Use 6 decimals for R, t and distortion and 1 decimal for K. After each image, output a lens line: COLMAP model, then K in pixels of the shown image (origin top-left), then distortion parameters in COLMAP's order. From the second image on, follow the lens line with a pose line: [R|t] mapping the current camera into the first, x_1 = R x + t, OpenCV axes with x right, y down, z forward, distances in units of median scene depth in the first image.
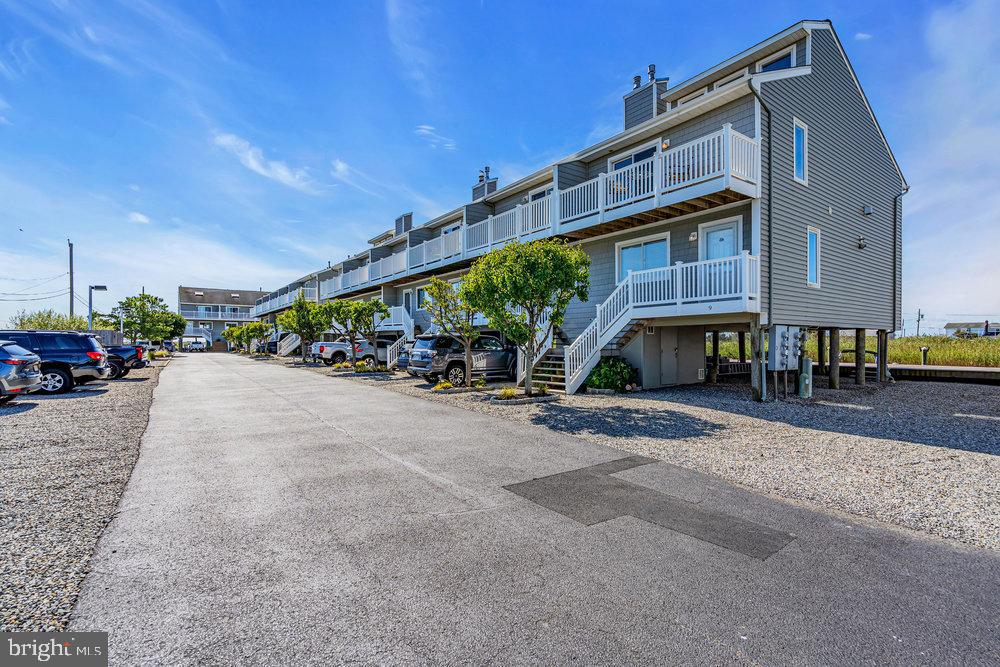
lens RADIAL K [[462.9, 0, 504.9], [0, 462.9, 349.0], [0, 0, 1]] dist [-0.001557, -0.000088]
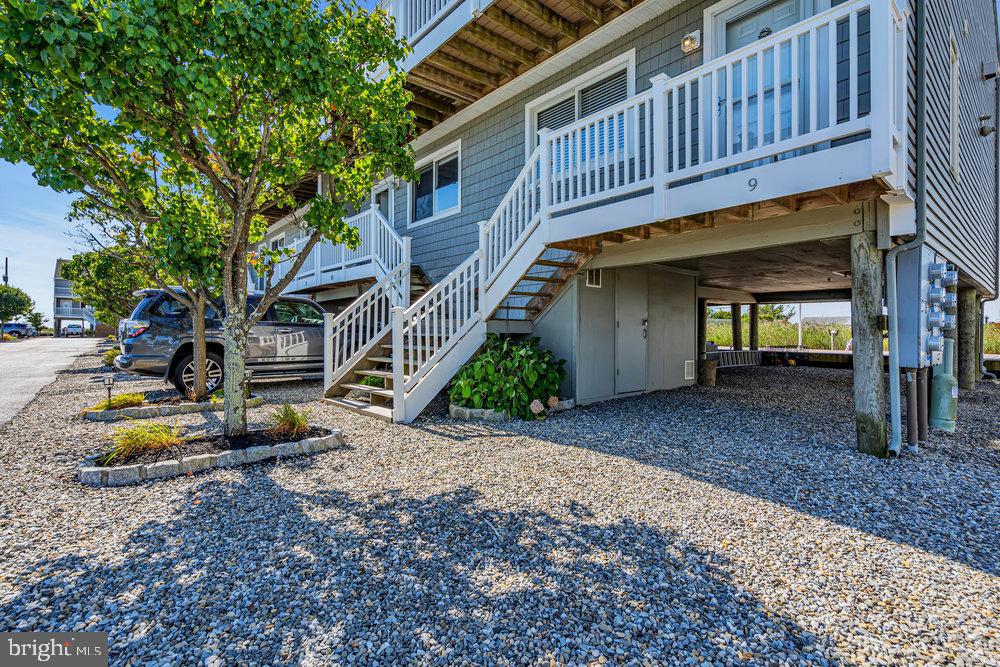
lens RADIAL K [[474.9, 0, 500.0], [0, 474.9, 333.5], [0, 0, 1]] dist [-0.001444, -0.000183]
pose [[0.997288, 0.006642, 0.073296, 0.193822], [-0.005944, 0.999935, -0.009731, 0.021037], [-0.073356, 0.009269, 0.997263, 0.553161]]
